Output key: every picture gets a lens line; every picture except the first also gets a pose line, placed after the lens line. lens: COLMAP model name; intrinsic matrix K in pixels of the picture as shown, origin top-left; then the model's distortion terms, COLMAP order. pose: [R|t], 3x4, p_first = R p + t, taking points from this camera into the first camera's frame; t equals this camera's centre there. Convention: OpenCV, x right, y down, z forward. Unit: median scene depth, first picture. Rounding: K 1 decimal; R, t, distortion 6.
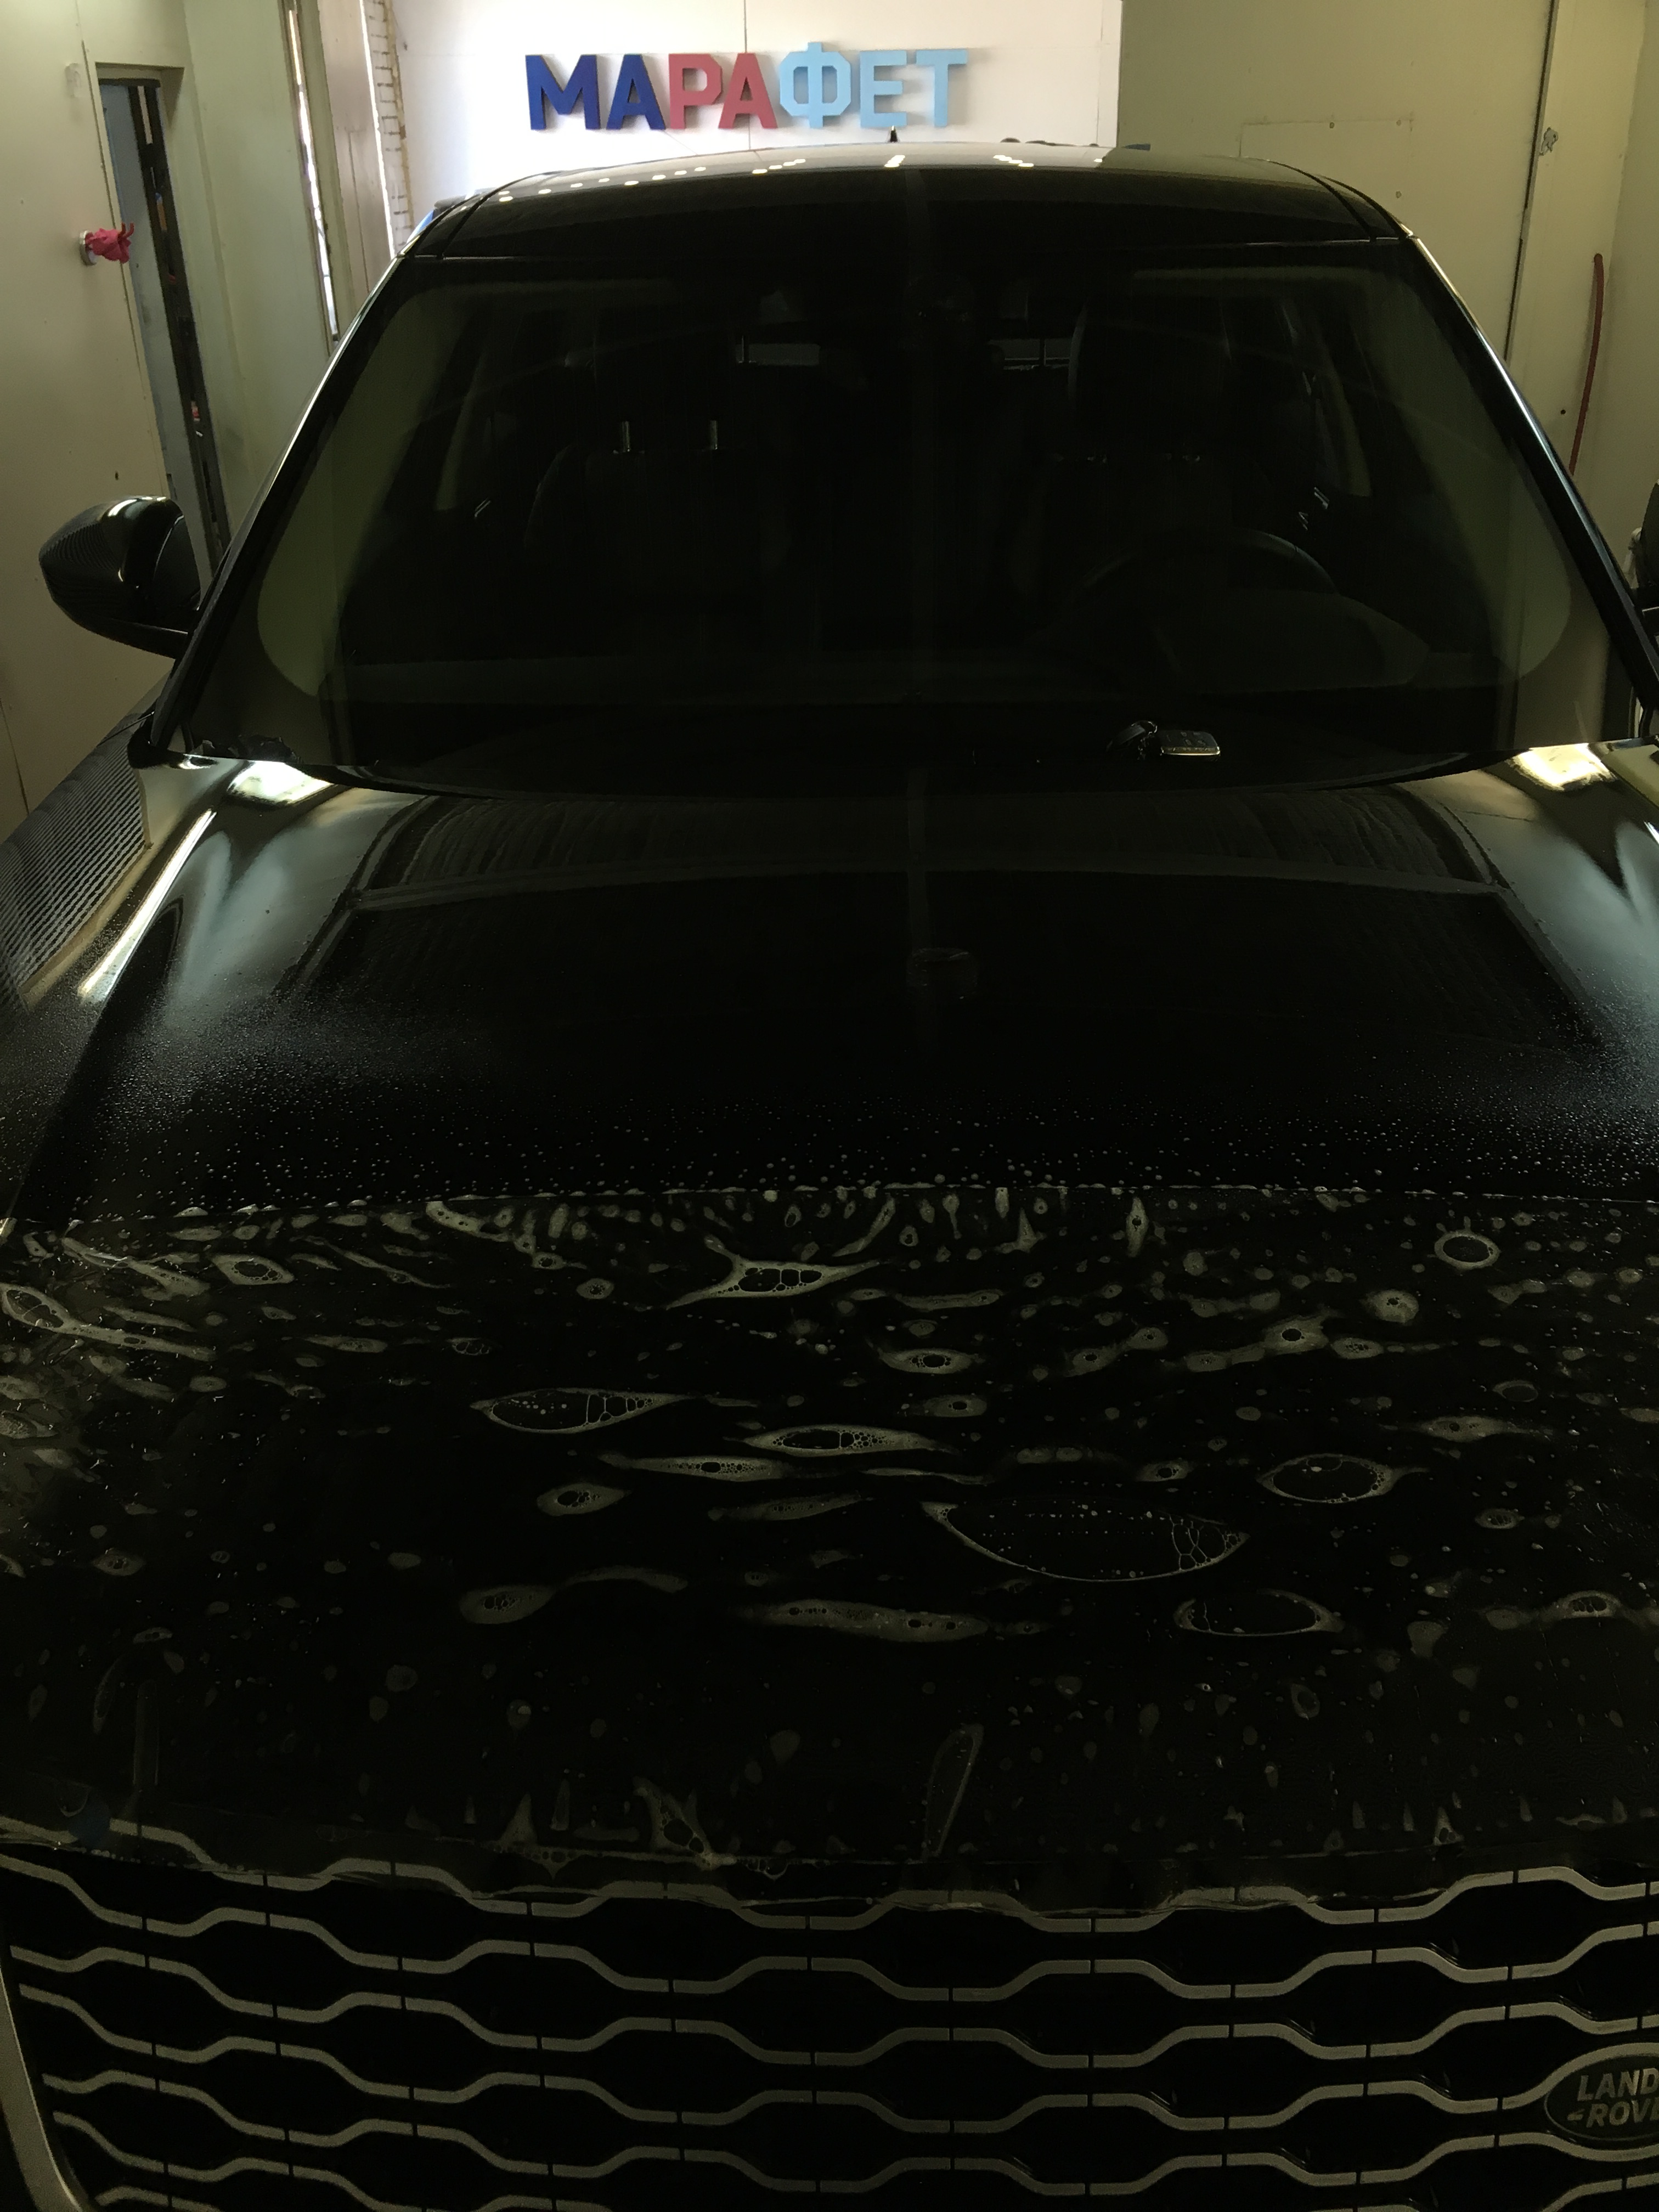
lens RADIAL K [[1899.4, 0, 829.5], [0, 1899.4, 1106.0], [0, 0, 1]] dist [0.092862, -0.121148]
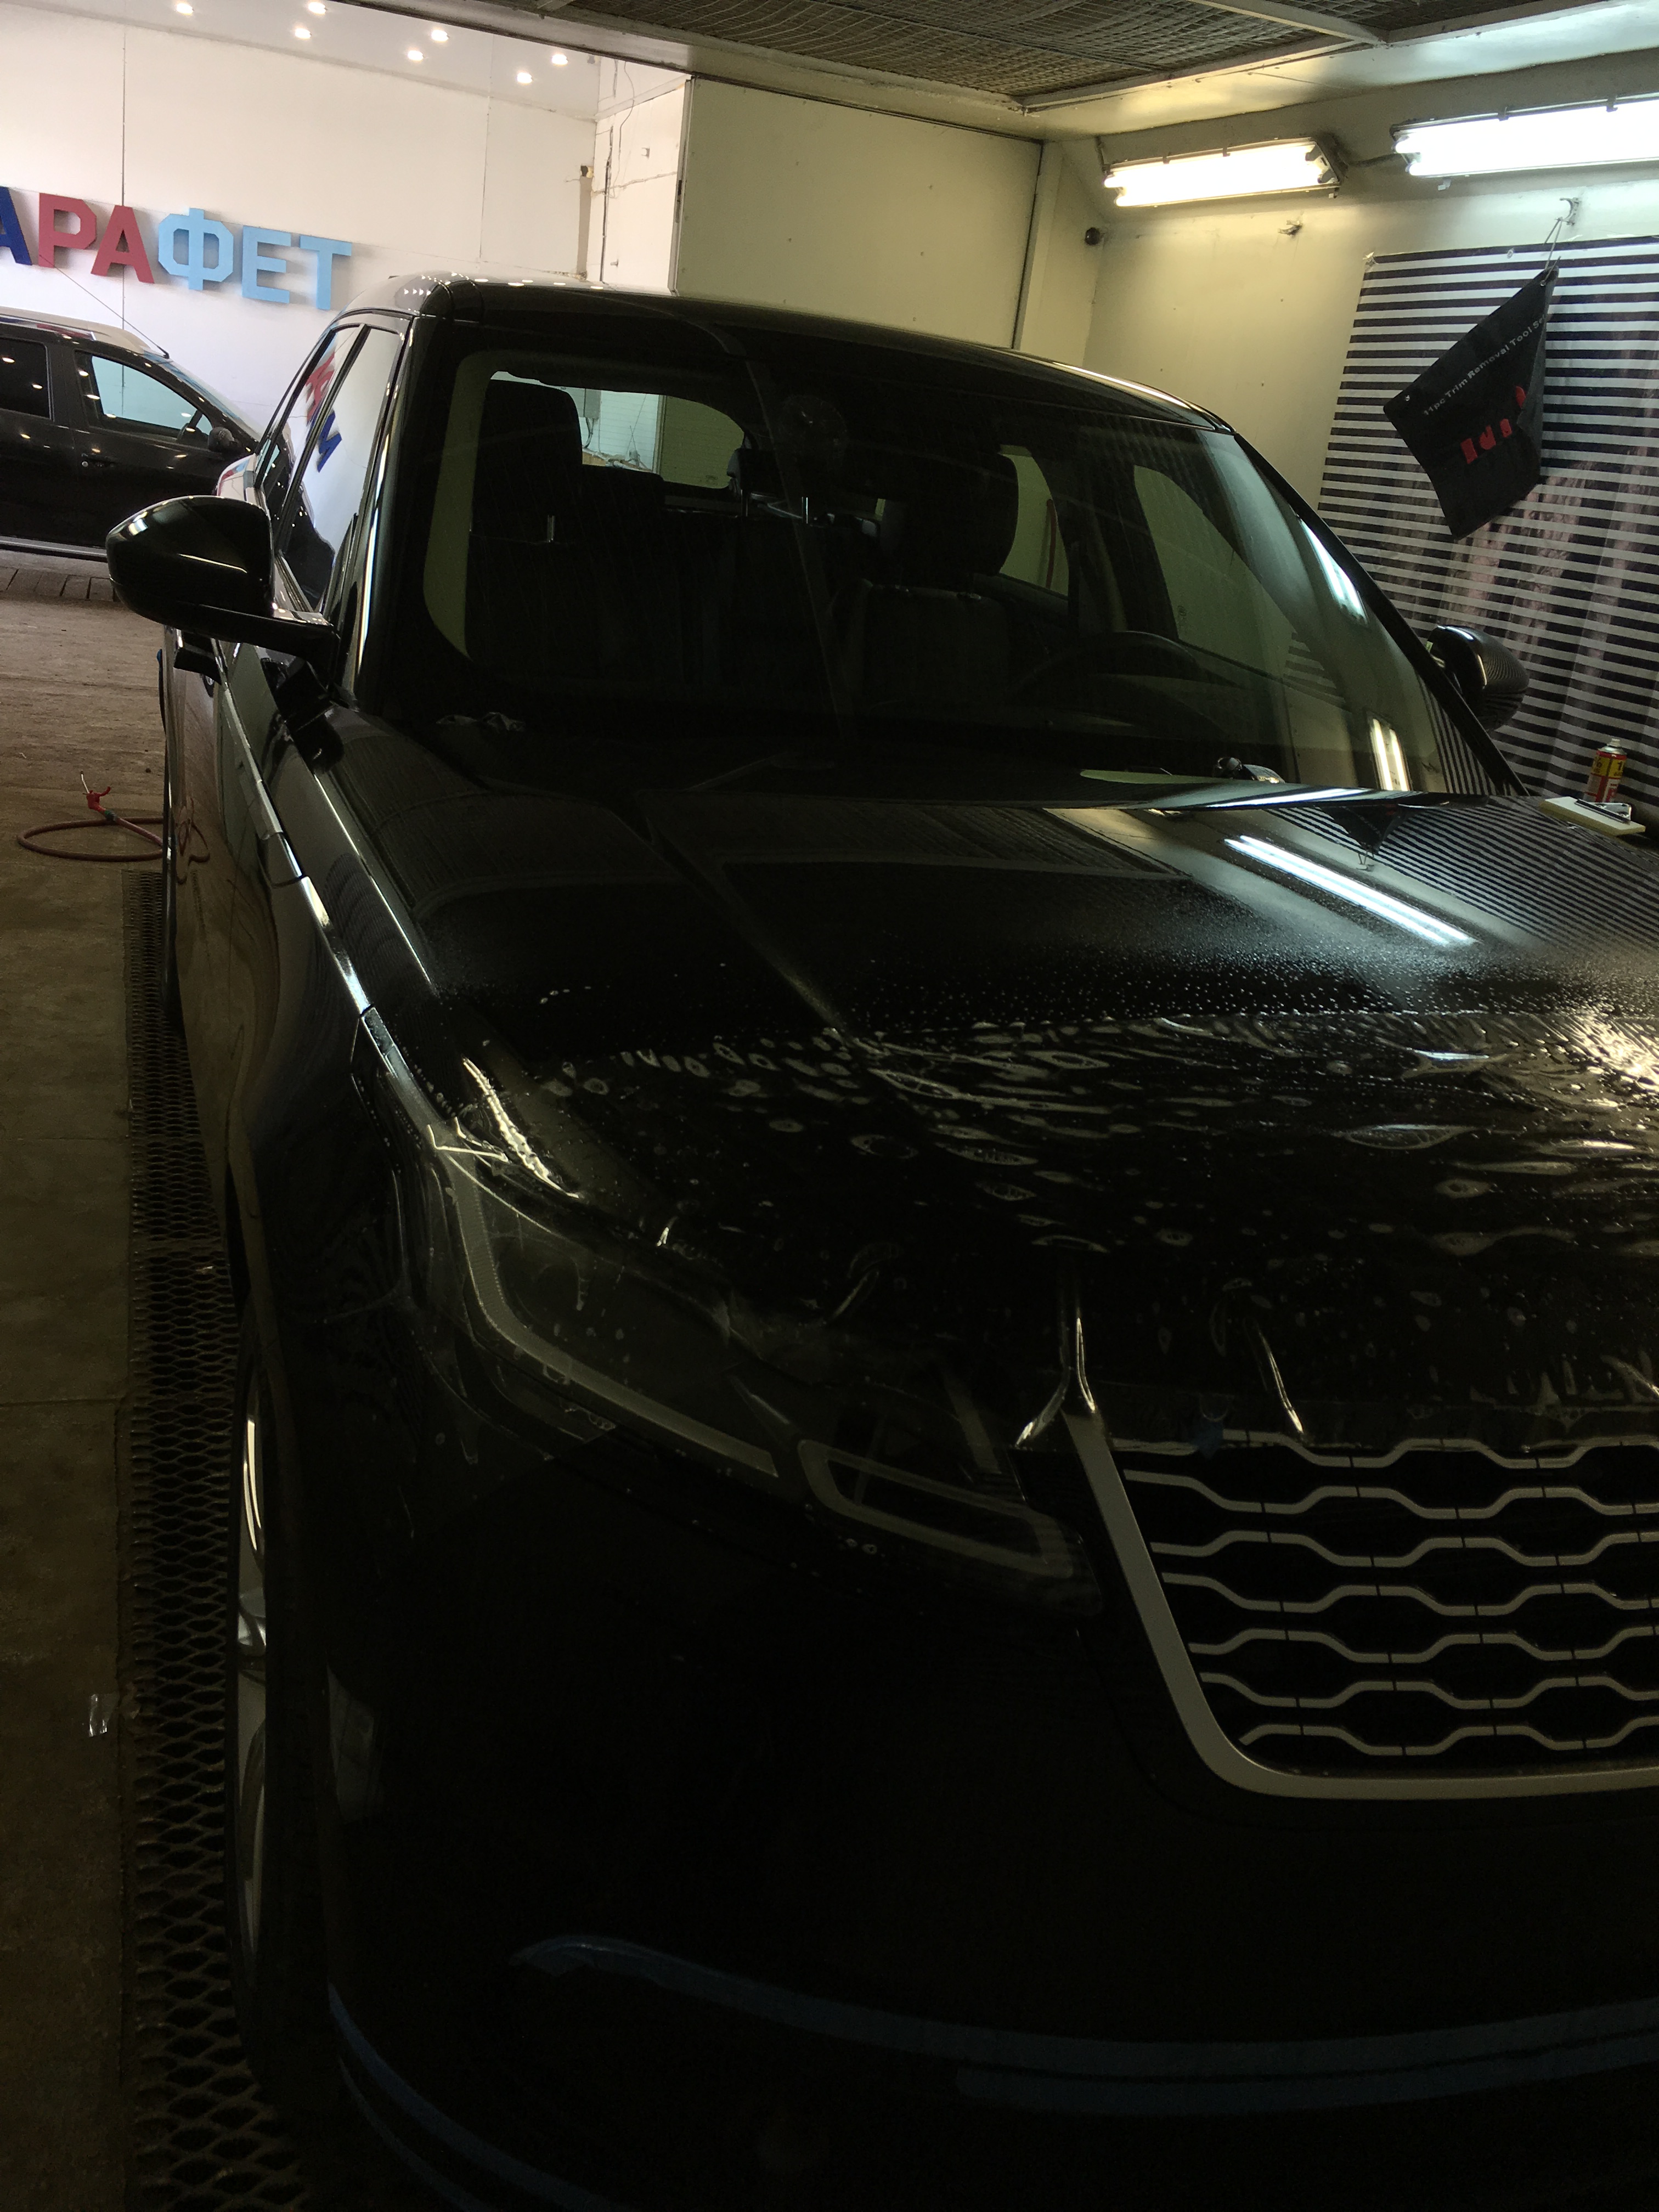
lens RADIAL K [[1878.9, 0, 839.5], [0, 1878.9, 1094.8], [0, 0, 1]] dist [0.095933, -0.108369]
pose [[0.924949, 0.003489, 0.380076, -0.885784], [0.035238, 0.994864, -0.094889, 0.214325], [-0.378455, 0.101160, 0.920075, -0.052786]]
